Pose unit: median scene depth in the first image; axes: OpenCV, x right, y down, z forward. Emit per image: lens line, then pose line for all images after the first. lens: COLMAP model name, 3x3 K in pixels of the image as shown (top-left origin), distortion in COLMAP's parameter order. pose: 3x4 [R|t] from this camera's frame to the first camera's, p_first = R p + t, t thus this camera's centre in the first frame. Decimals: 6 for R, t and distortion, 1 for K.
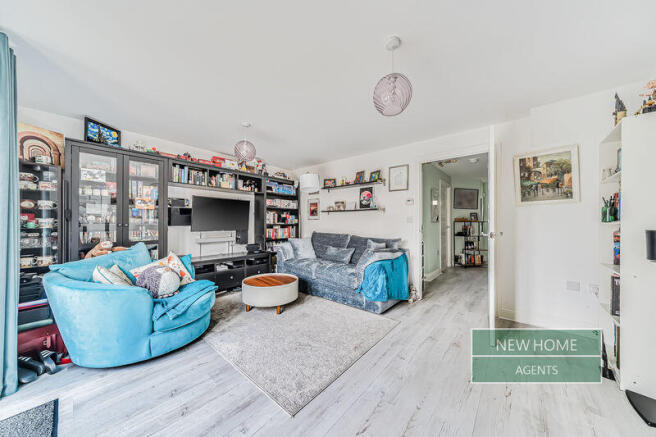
lens RADIAL K [[223.4, 0, 328.7], [0, 223.4, 220.6], [0, 0, 1]] dist [0.002806, 0.000107]
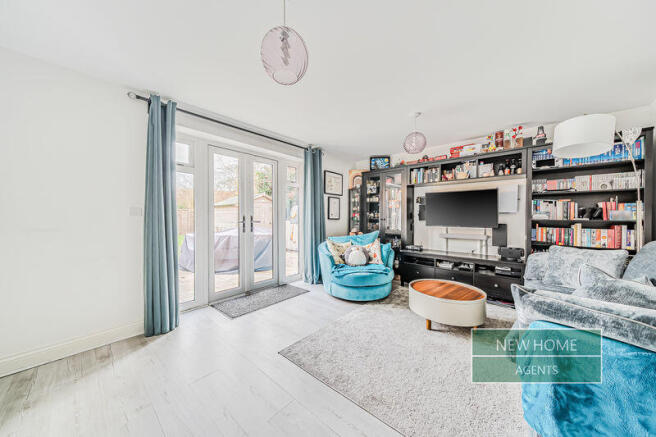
lens RADIAL K [[223.4, 0, 328.7], [0, 223.4, 219.5], [0, 0, 1]] dist [0.002806, 0.000107]
pose [[-0.046239, 0.010491, -0.998875, 0.458980], [0.005876, 0.999930, 0.010230, 0.003837], [0.998913, -0.005396, -0.046297, 0.514683]]
